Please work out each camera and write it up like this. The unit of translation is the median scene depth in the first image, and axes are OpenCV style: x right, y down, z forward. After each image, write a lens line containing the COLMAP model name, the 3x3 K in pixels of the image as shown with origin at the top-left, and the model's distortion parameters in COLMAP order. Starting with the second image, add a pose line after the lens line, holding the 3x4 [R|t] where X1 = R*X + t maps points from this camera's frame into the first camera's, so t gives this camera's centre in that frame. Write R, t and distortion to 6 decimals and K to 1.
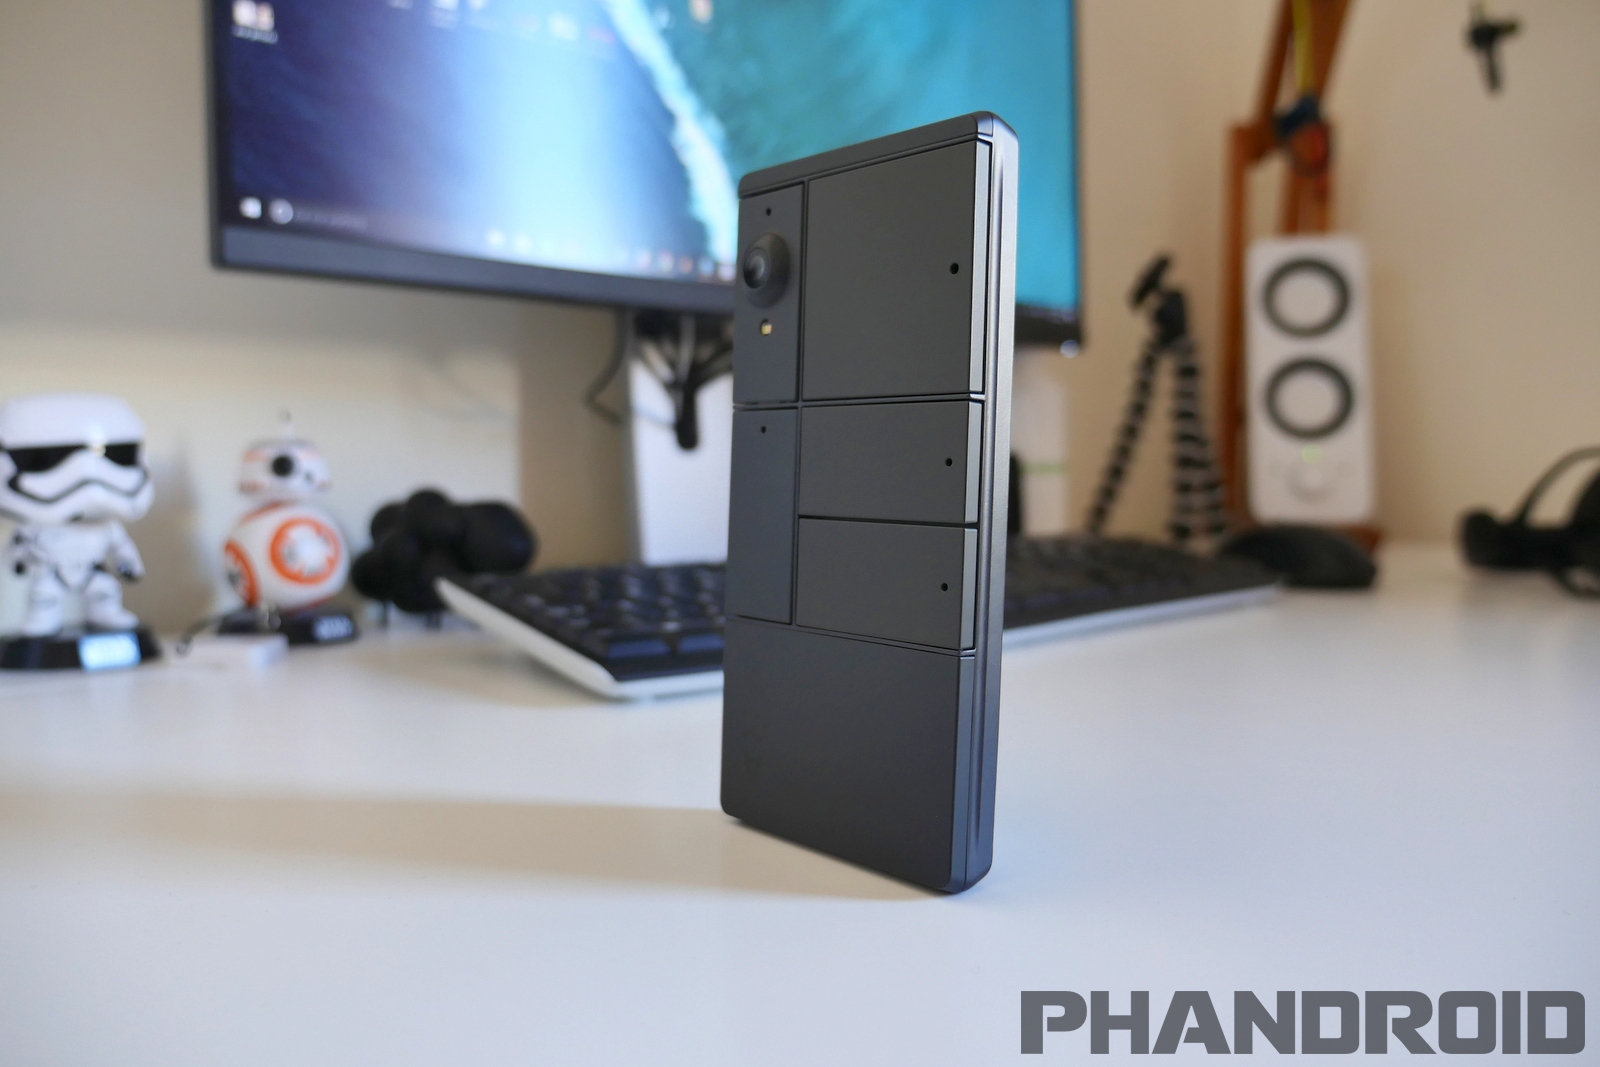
lens RADIAL K [[1164.4, 0, 800.0], [0, 1164.4, 533.5], [0, 0, 1]] dist [-0.008164, -0.001689]
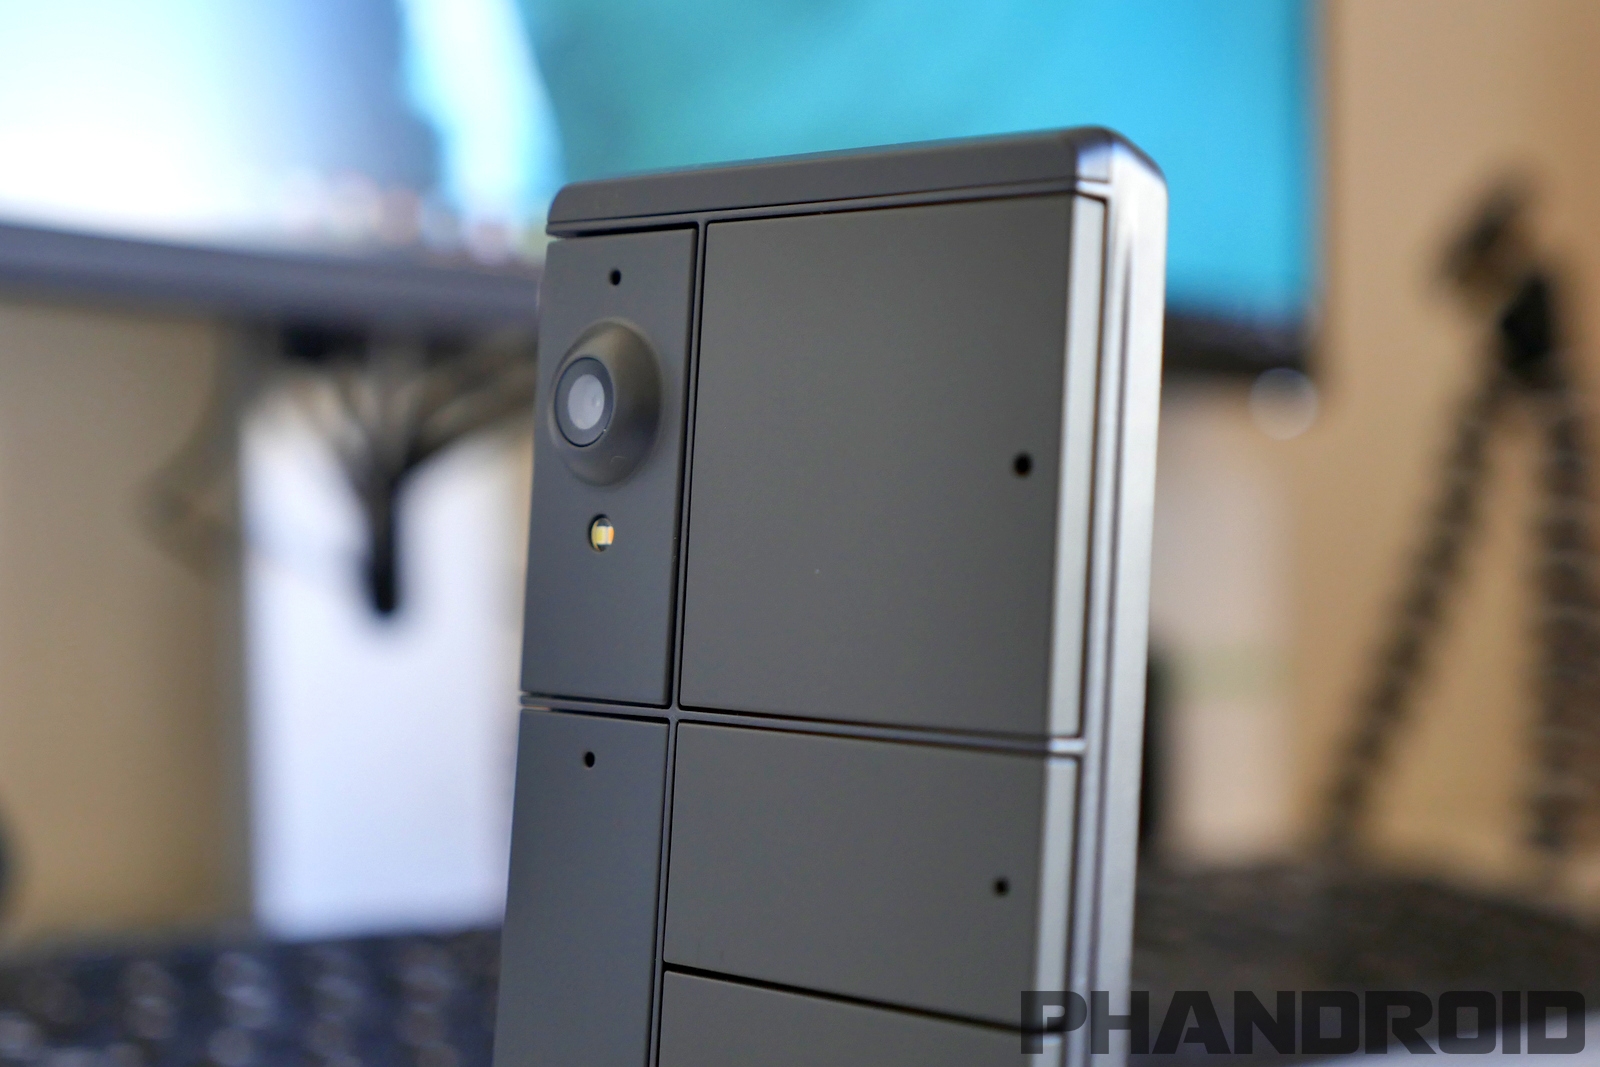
lens RADIAL K [[2859.5, 0, 800.0], [0, 2859.5, 533.5], [0, 0, 1]] dist [0.016257, -0.046601]
pose [[0.998002, 0.029479, 0.055883, -0.014551], [-0.025583, 0.997275, -0.069200, -0.101803], [-0.057770, 0.067632, 0.996036, -0.099006]]
